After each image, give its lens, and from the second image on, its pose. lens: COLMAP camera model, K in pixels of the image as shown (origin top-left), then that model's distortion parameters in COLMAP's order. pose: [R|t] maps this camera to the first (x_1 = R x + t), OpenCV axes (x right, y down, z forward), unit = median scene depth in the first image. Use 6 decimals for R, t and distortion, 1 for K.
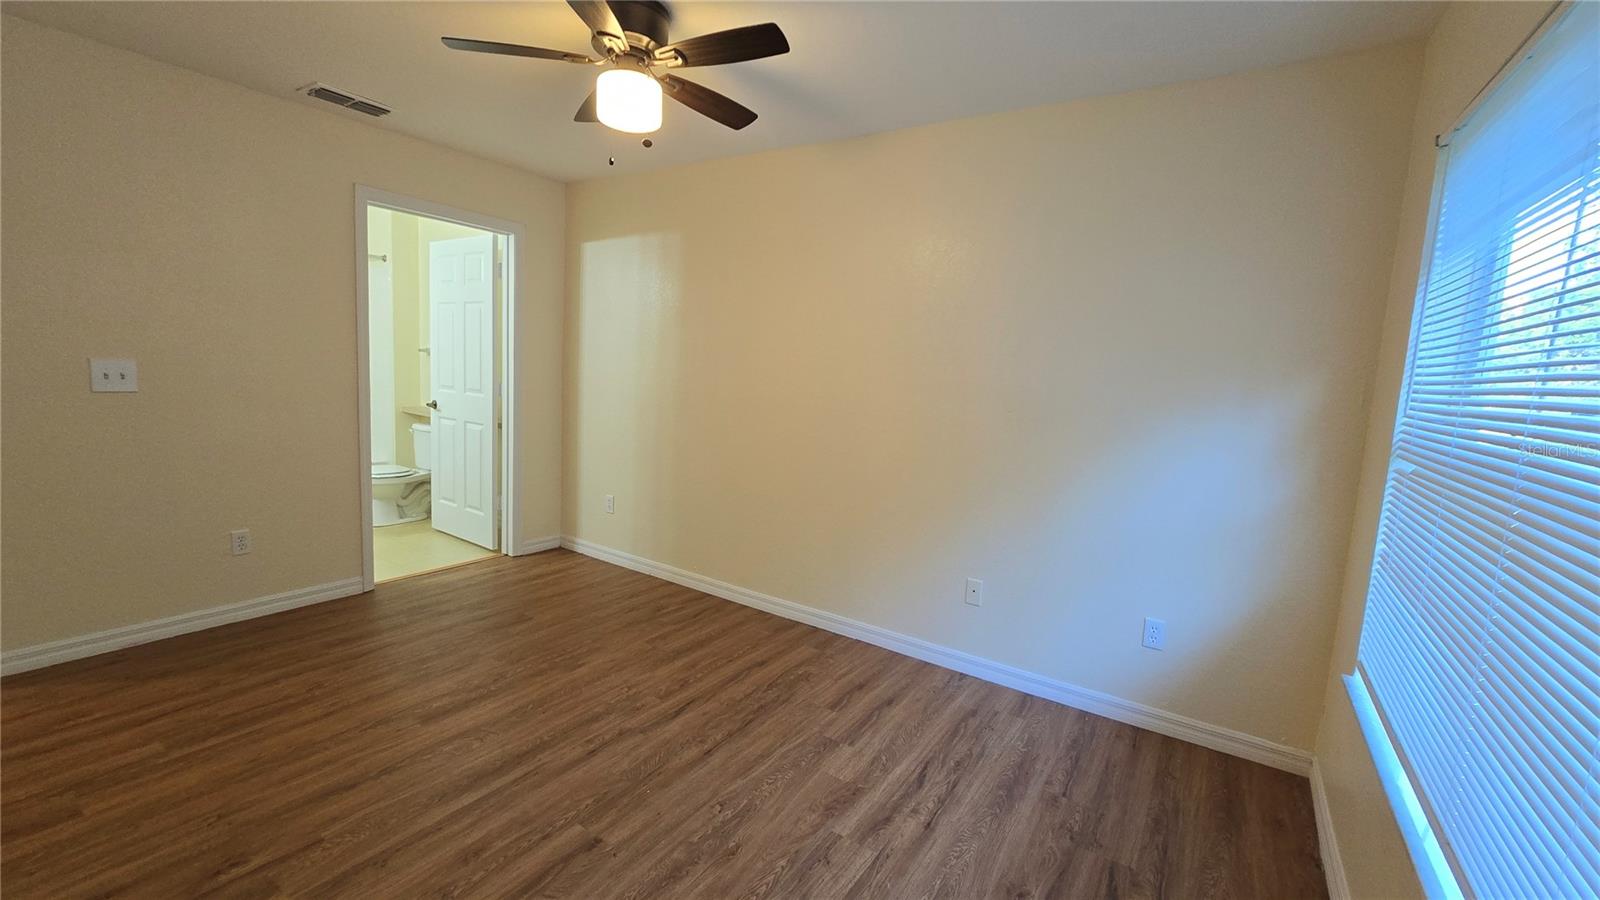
lens RADIAL K [[653.7, 0, 810.5], [0, 653.7, 447.7], [0, 0, 1]] dist [-0.003618, -0.000275]
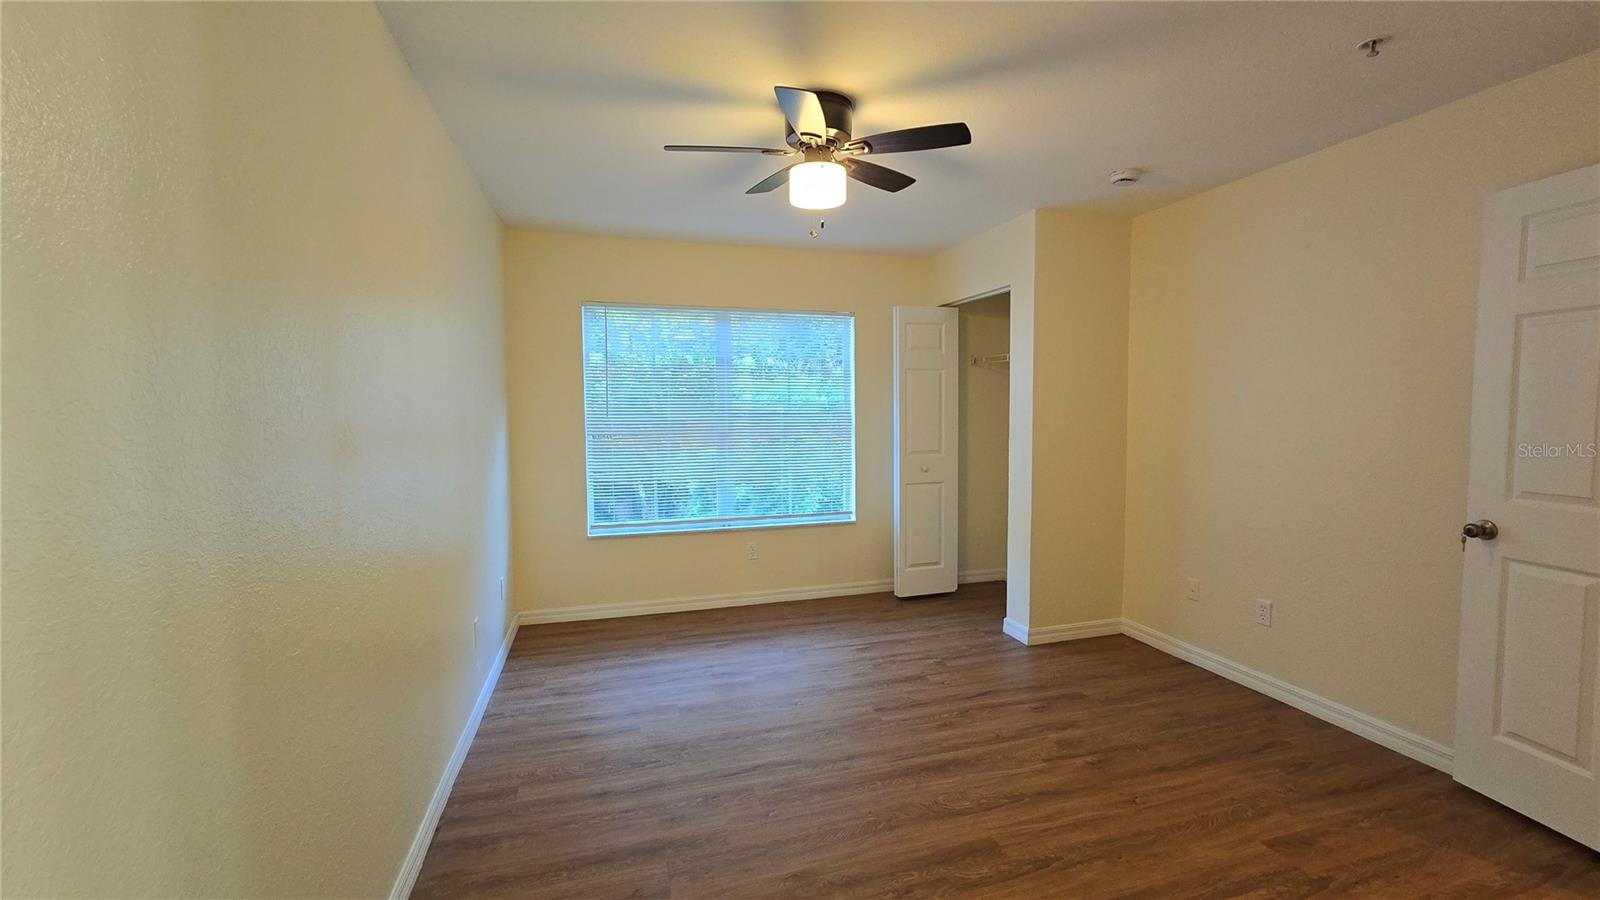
lens RADIAL K [[653.7, 0, 810.5], [0, 653.7, 447.7], [0, 0, 1]] dist [-0.003618, -0.000275]
pose [[-0.765002, -0.090270, 0.637670, -0.956153], [0.043198, 0.980706, 0.190655, -0.278703], [-0.642577, 0.173397, -0.746343, 1.793734]]
